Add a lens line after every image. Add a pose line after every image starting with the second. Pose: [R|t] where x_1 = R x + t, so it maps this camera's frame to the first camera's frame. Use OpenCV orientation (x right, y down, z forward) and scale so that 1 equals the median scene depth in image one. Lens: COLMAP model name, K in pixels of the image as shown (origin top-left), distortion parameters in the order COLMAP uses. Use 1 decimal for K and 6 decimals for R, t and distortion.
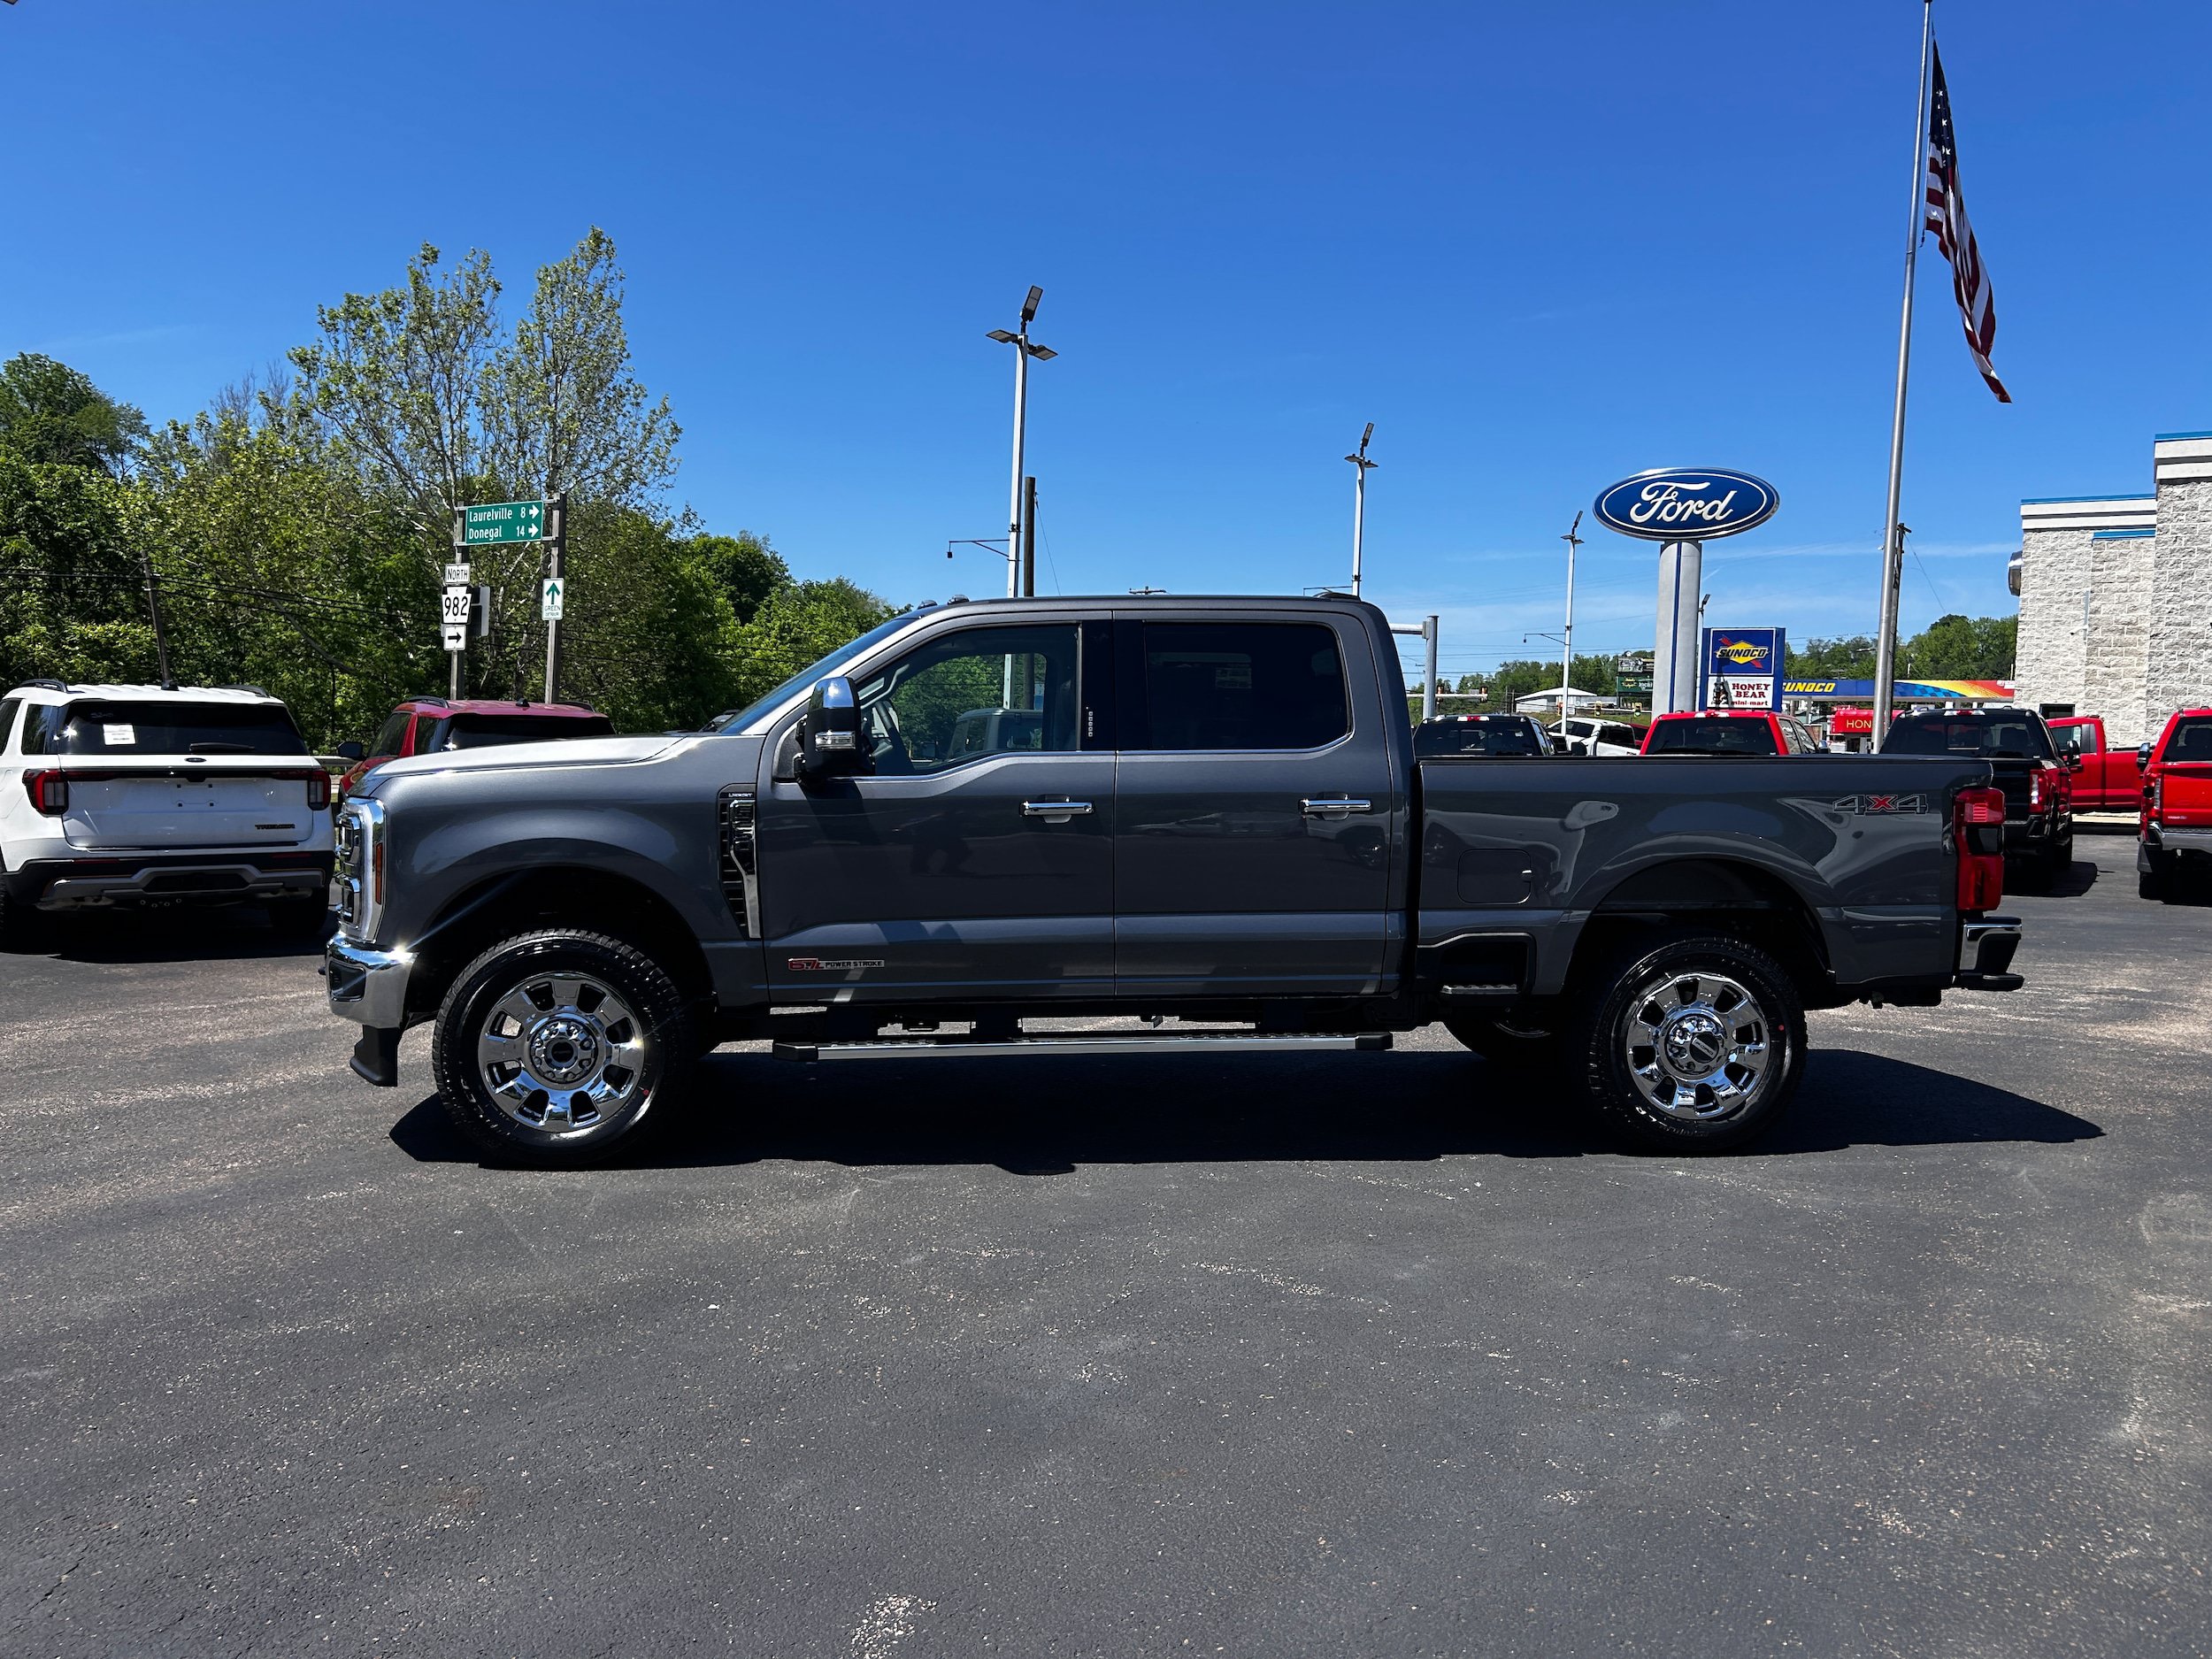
lens RADIAL K [[1665.8, 0, 1107.8], [0, 1665.8, 854.1], [0, 0, 1]] dist [0.059791, -0.068069]
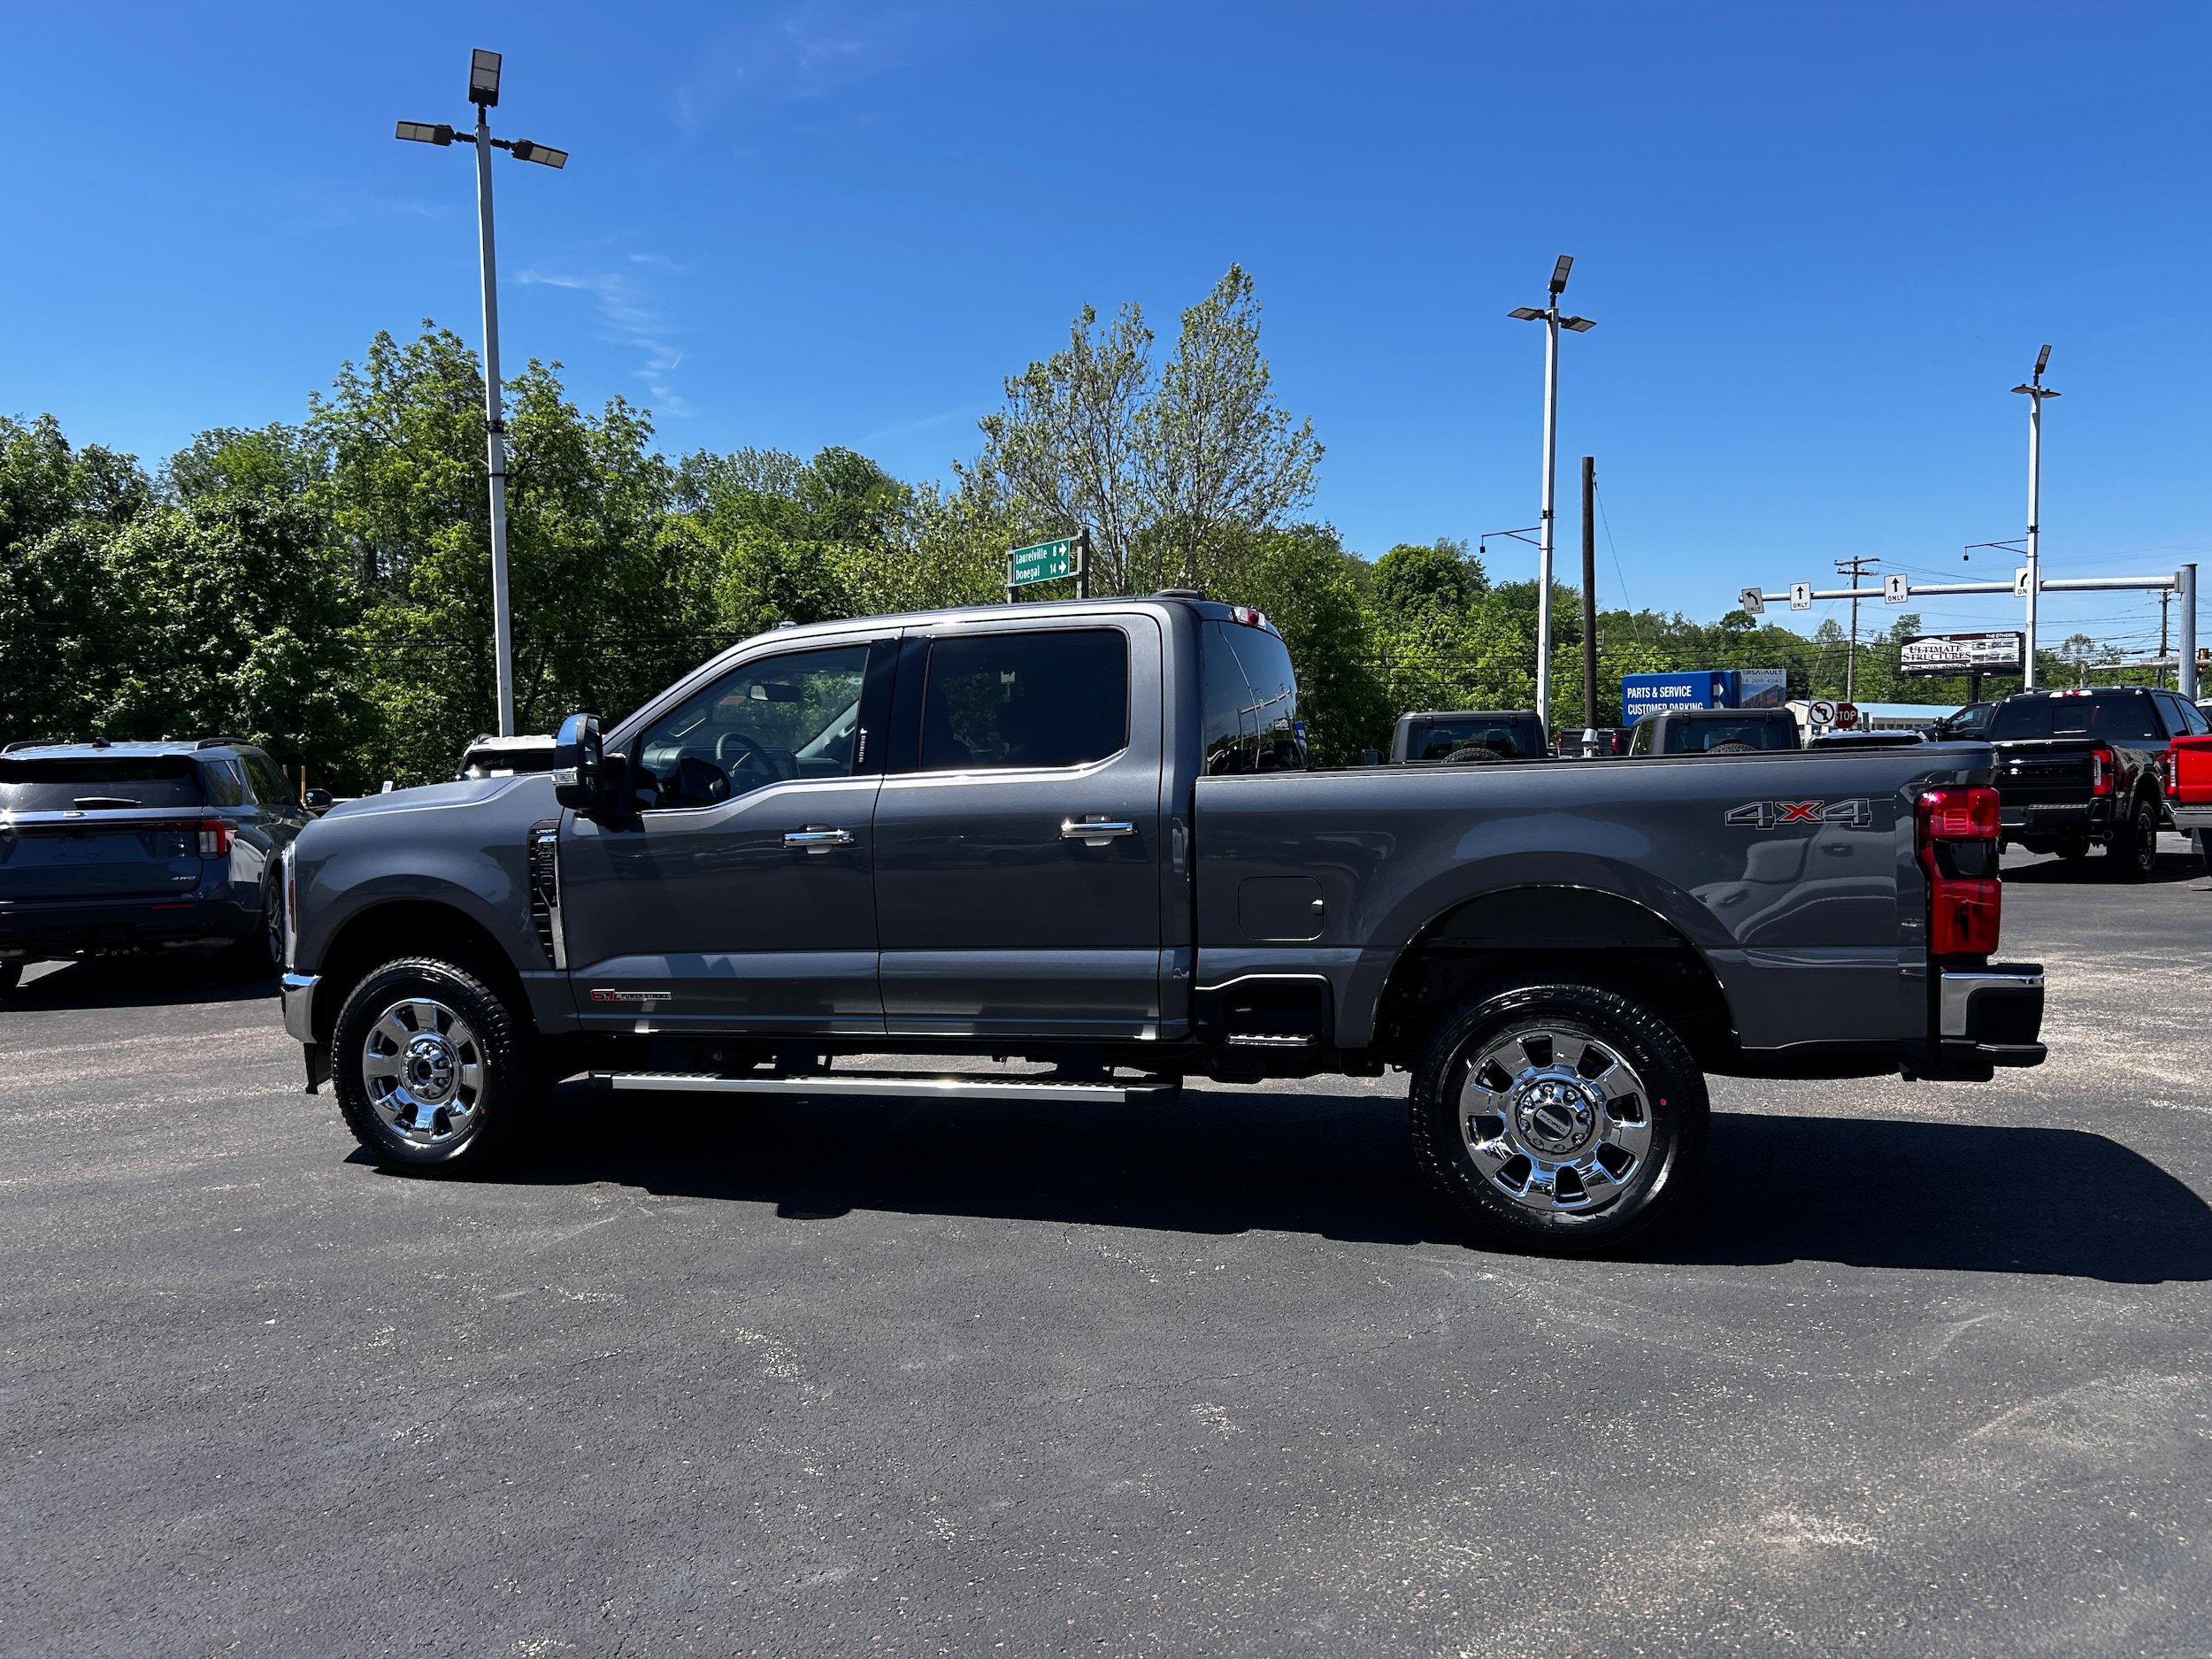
lens RADIAL K [[1665.8, 0, 1092.7], [0, 1665.8, 858.5], [0, 0, 1]] dist [0.059791, -0.068069]
pose [[0.906153, -0.011610, -0.422791, 0.470001], [0.011058, 0.999932, -0.003757, -0.009666], [0.422806, -0.001271, 0.906219, 0.171630]]
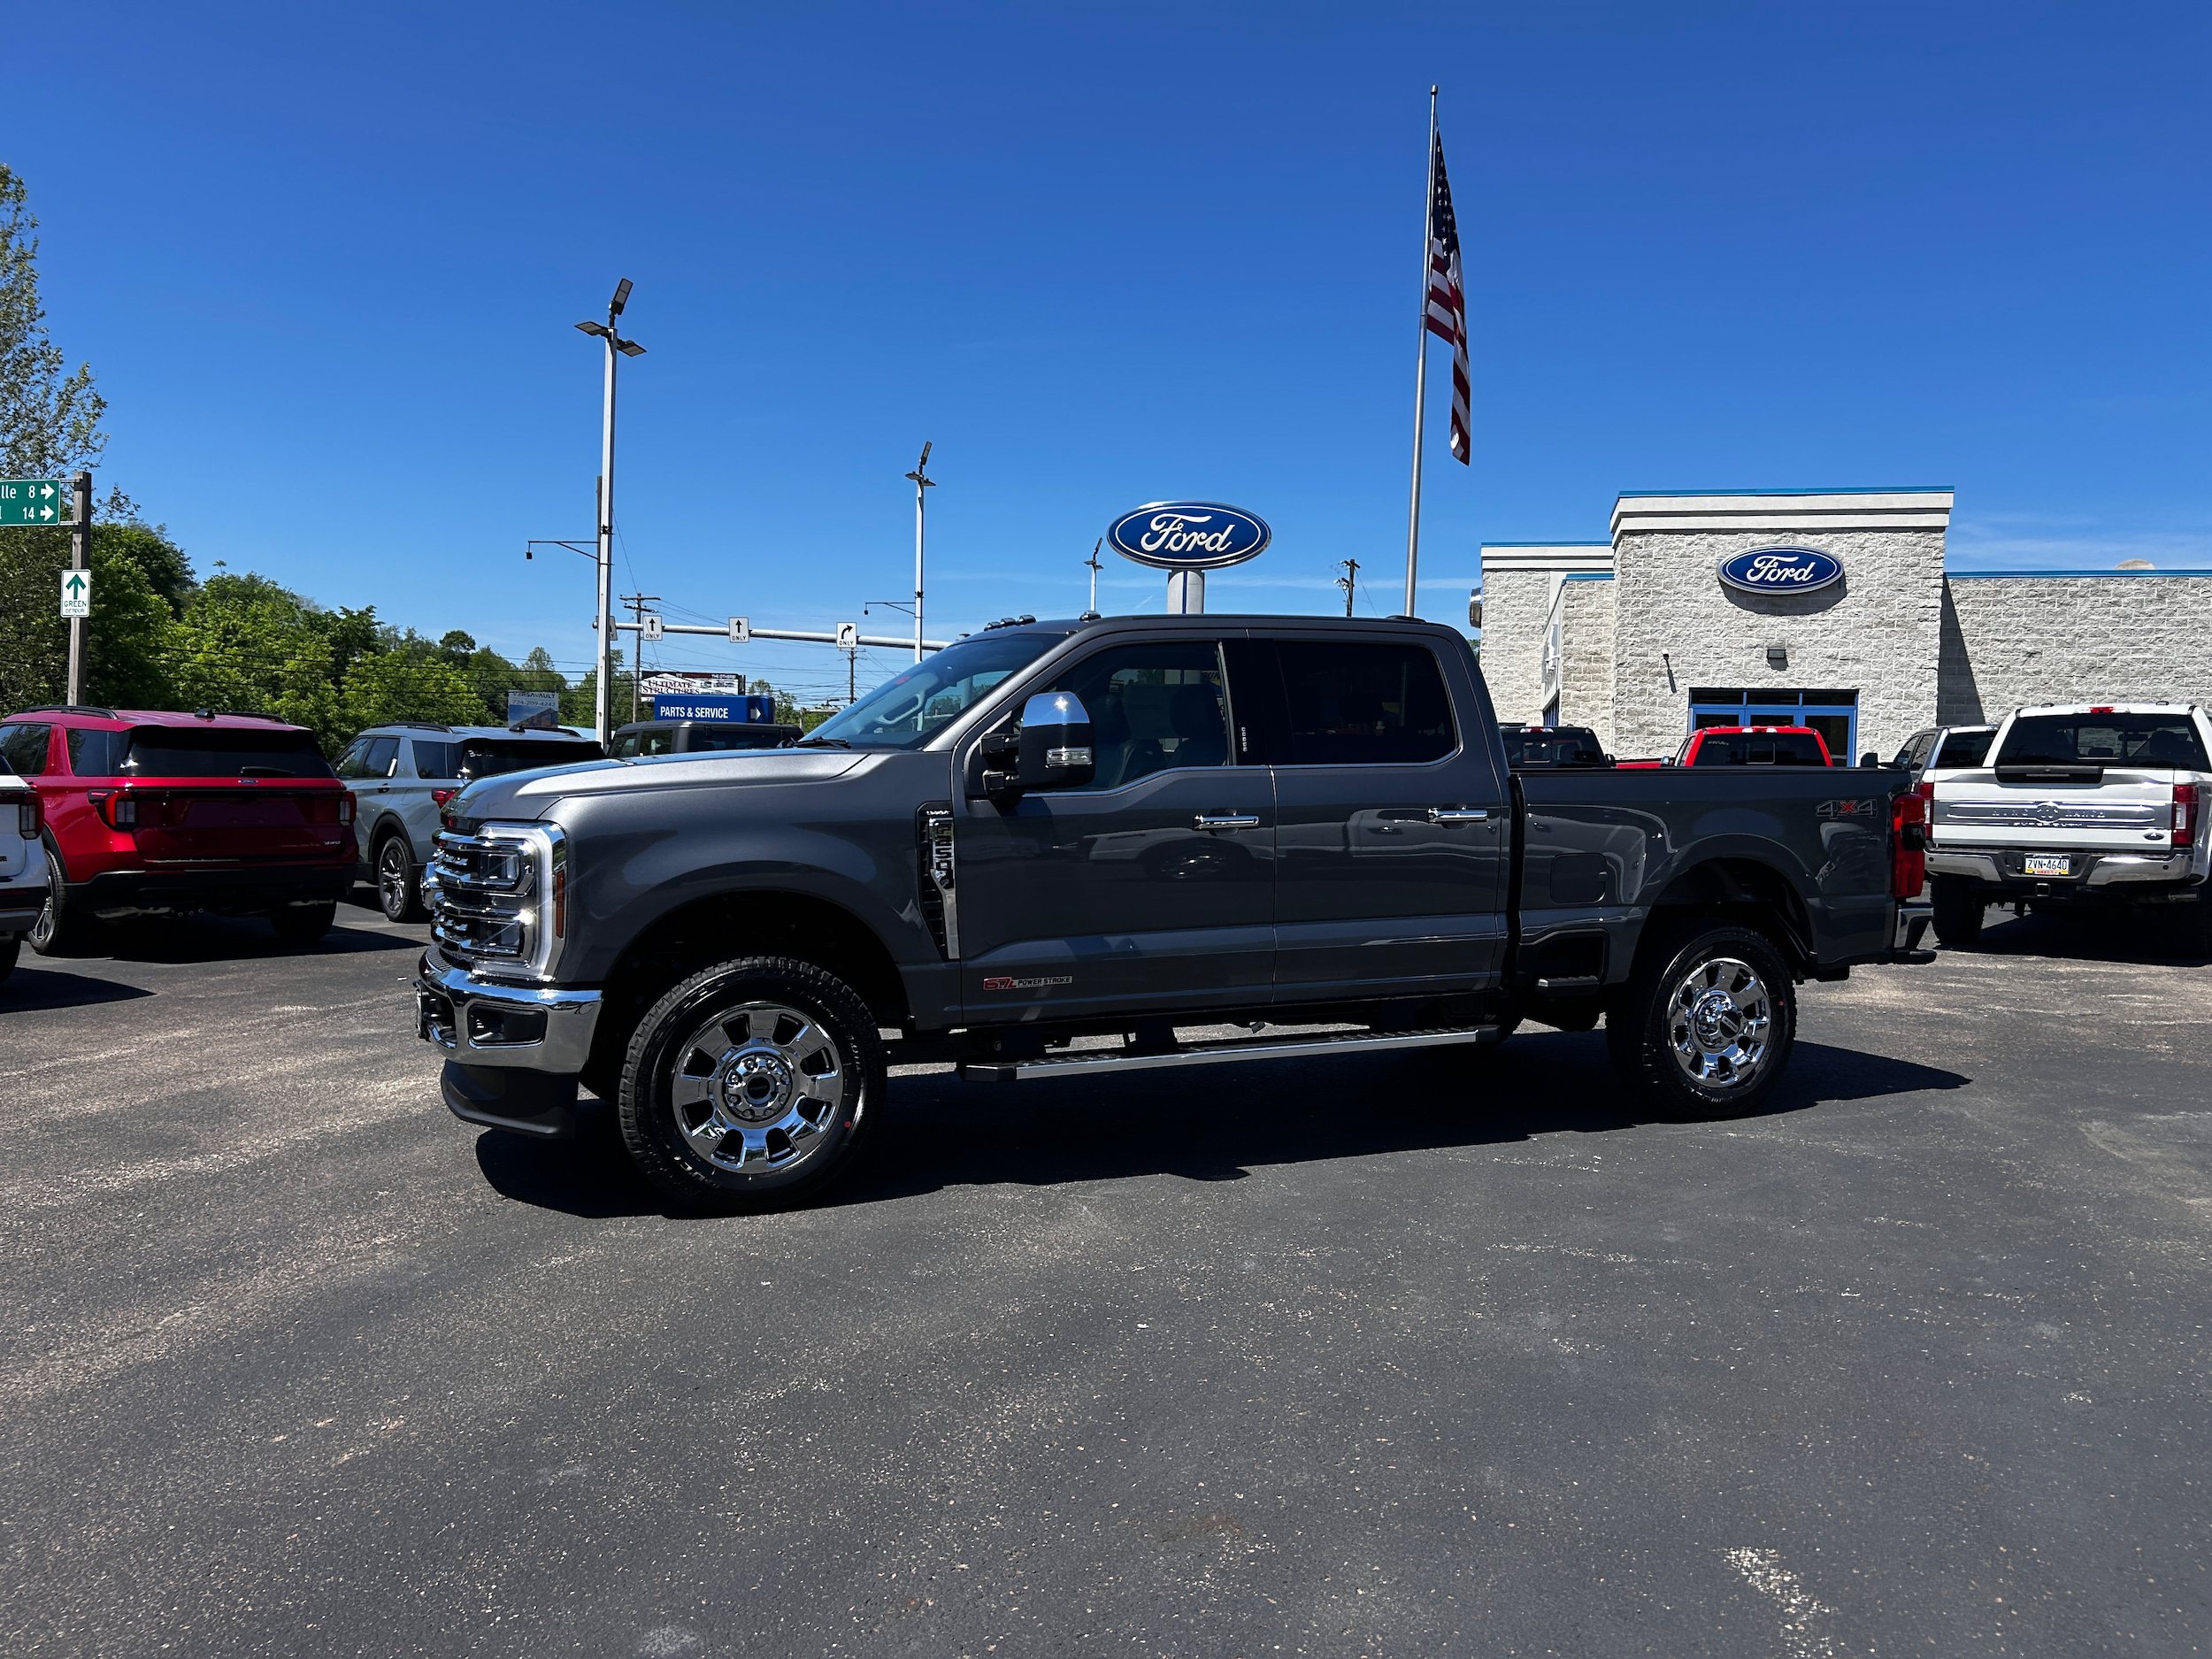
lens RADIAL K [[1665.8, 0, 1091.1], [0, 1665.8, 866.1], [0, 0, 1]] dist [0.059791, -0.068069]
pose [[0.952283, -0.022170, 0.304409, -0.380337], [0.022657, 0.999741, 0.001933, -0.003592], [-0.304373, 0.005056, 0.952539, 0.043127]]
